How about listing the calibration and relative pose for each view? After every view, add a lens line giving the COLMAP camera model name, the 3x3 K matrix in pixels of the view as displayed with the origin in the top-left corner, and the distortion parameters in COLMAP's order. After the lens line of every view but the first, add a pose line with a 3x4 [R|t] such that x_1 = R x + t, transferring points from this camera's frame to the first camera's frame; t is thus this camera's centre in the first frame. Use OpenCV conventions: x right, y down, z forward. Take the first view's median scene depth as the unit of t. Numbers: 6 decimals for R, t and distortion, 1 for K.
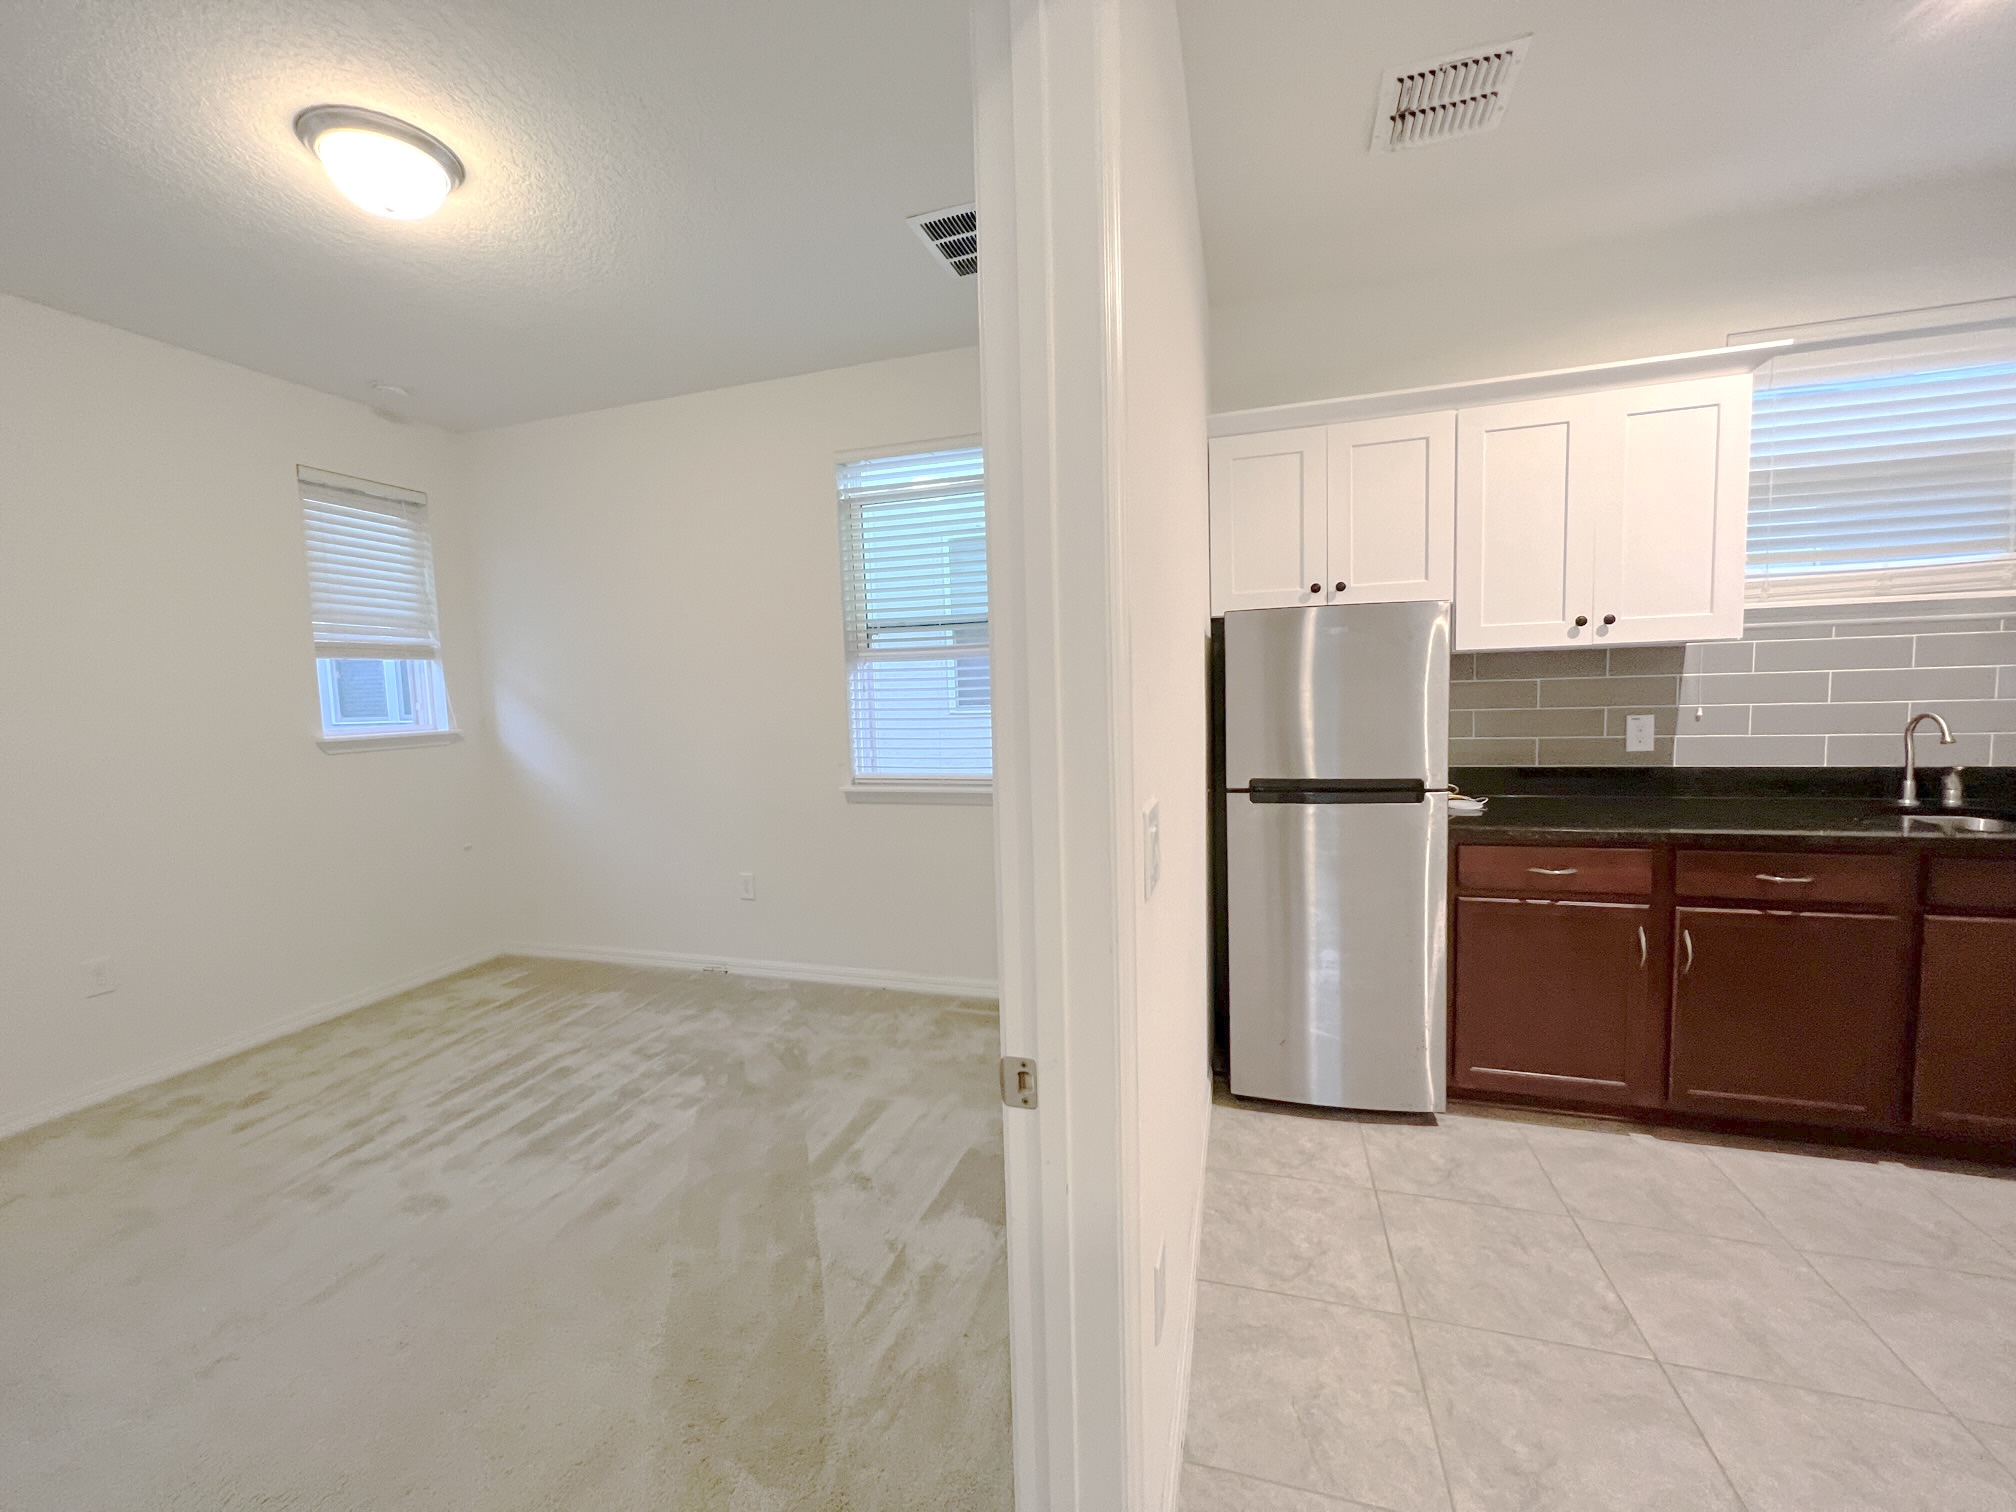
lens RADIAL K [[802.9, 0, 1003.6], [0, 802.9, 751.0], [0, 0, 1]] dist [-0.001828, 0.000421]
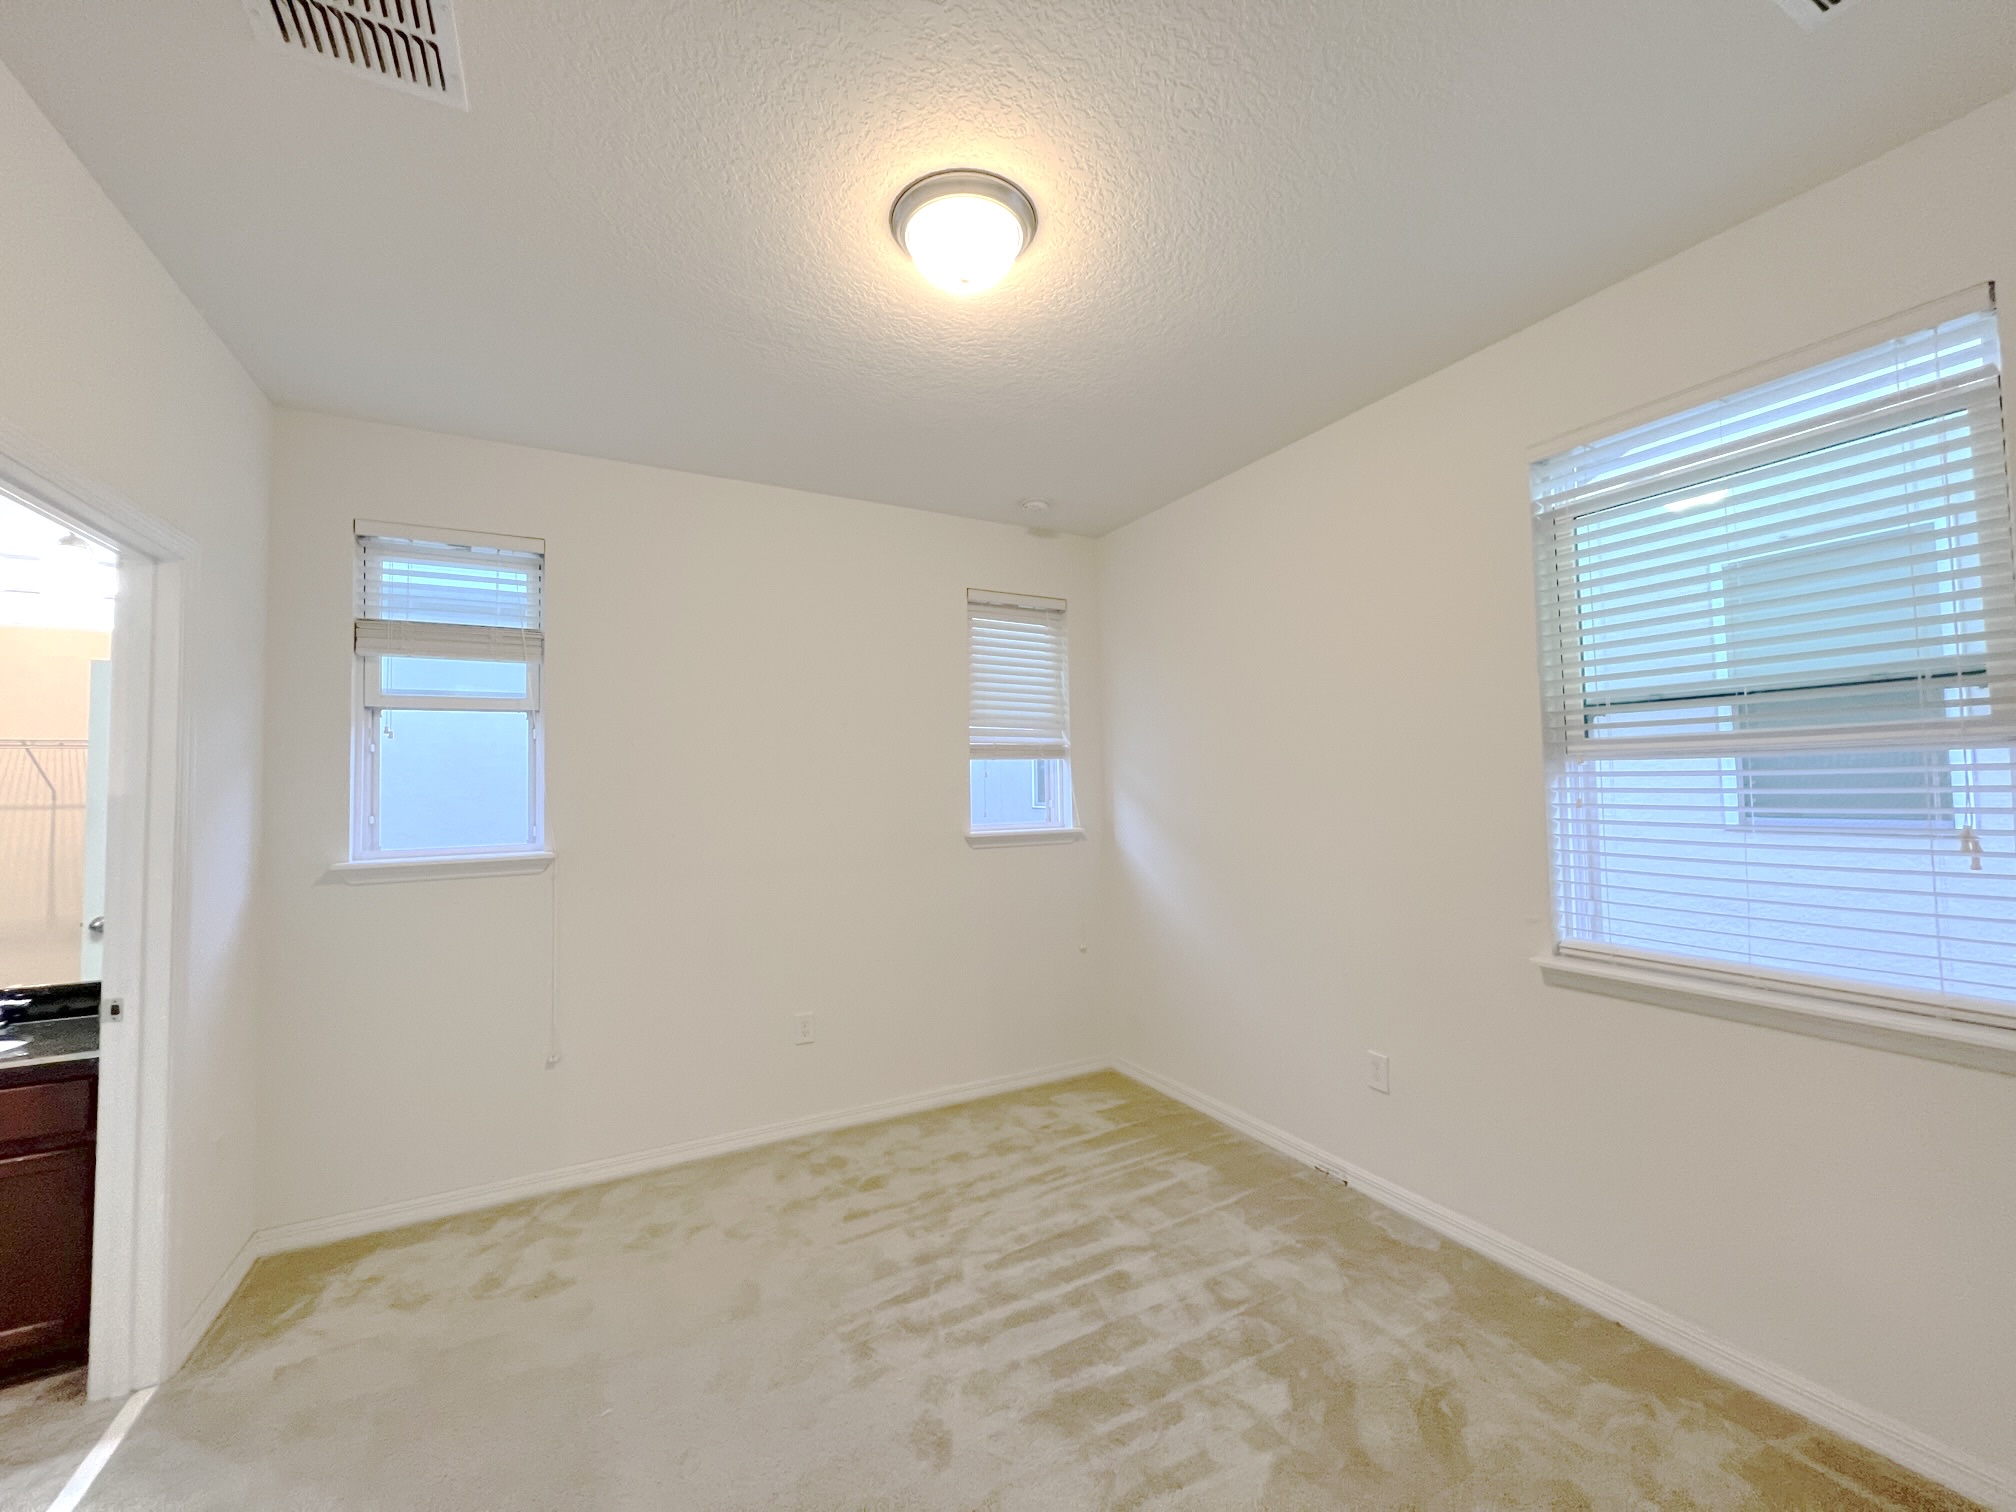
lens RADIAL K [[802.9, 0, 1003.6], [0, 802.9, 751.0], [0, 0, 1]] dist [-0.001828, 0.000421]
pose [[0.714440, -0.012447, -0.699586, -0.071965], [-0.062348, 0.994732, -0.081370, -0.049990], [0.696913, 0.101752, 0.709901, 0.309249]]
